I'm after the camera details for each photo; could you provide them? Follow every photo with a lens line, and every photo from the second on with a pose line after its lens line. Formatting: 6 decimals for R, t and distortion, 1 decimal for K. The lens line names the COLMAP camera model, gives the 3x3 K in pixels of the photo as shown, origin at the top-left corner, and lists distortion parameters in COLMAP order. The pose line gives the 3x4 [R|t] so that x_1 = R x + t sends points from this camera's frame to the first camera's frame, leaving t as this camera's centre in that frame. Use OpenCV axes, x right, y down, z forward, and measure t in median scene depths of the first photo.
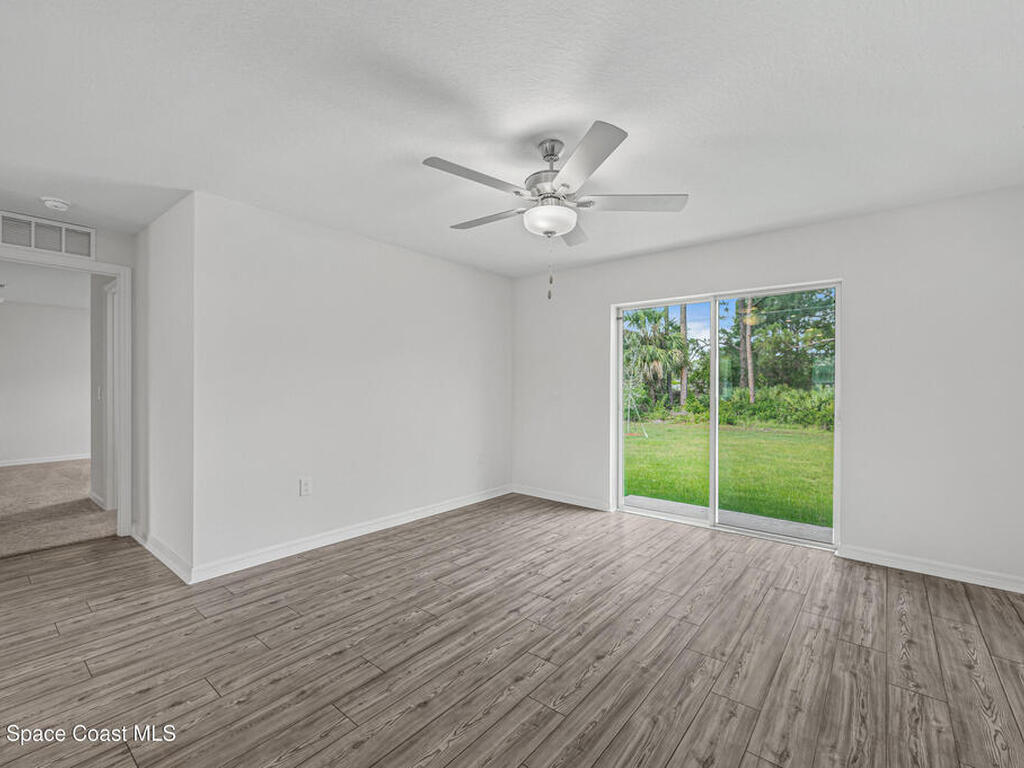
lens RADIAL K [[461.3, 0, 514.2], [0, 461.3, 387.7], [0, 0, 1]] dist [-0.000319, 0.001062]
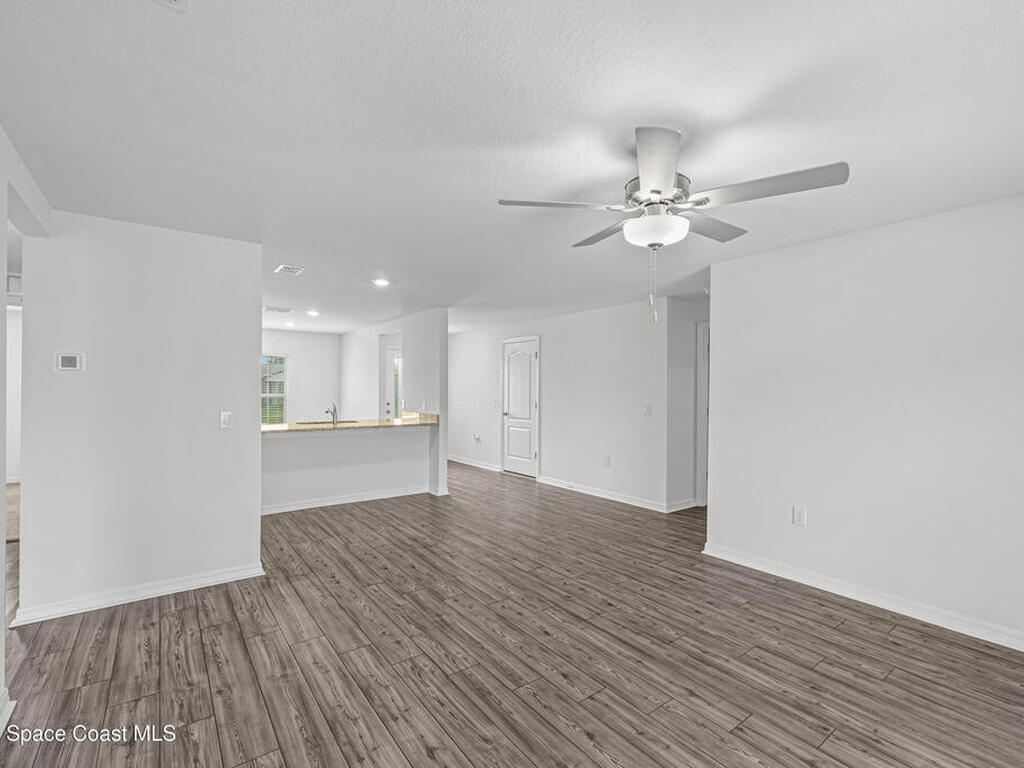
lens RADIAL K [[482.6, 0, 509.9], [0, 482.6, 385.1], [0, 0, 1]] dist [0.000902, 0.000717]
pose [[-0.259203, -0.010933, -0.965761, 0.928771], [-0.013524, 0.999879, -0.007689, -0.060431], [0.965728, 0.011068, -0.259320, 0.898969]]
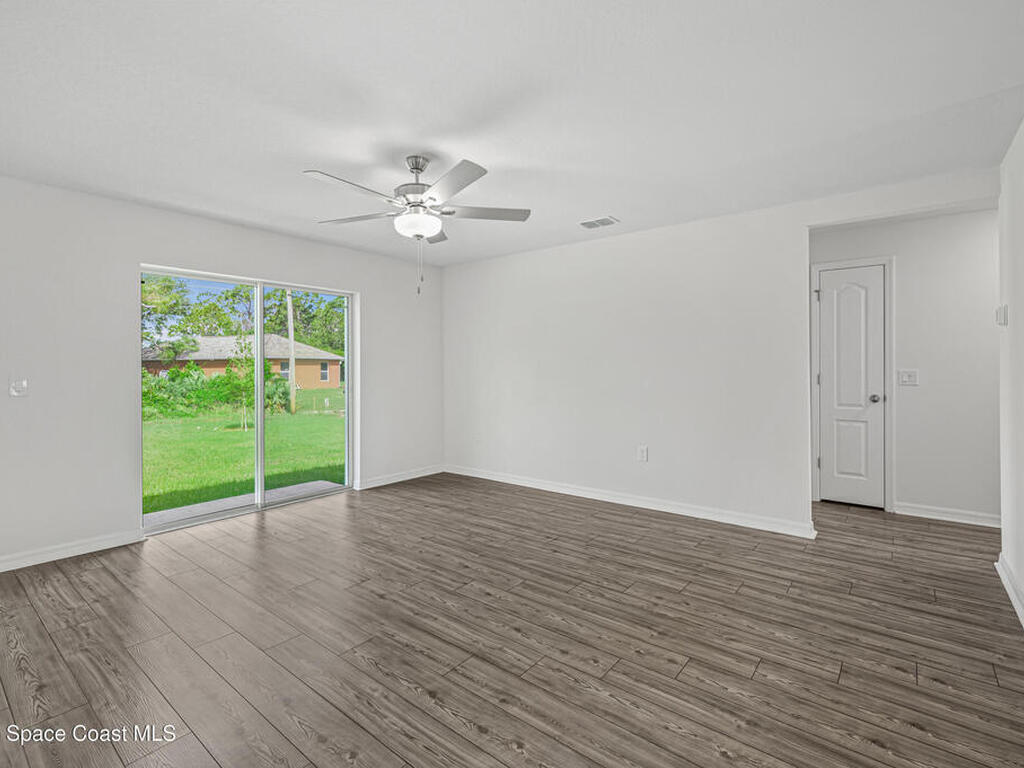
lens RADIAL K [[482.6, 0, 521.1], [0, 482.6, 368.6], [0, 0, 1]] dist [0.000902, 0.000717]
pose [[-0.014914, -0.005642, 0.999873, -1.037279], [0.014584, 0.999876, 0.005859, -0.009125], [-0.999782, 0.014669, -0.014830, 0.704917]]
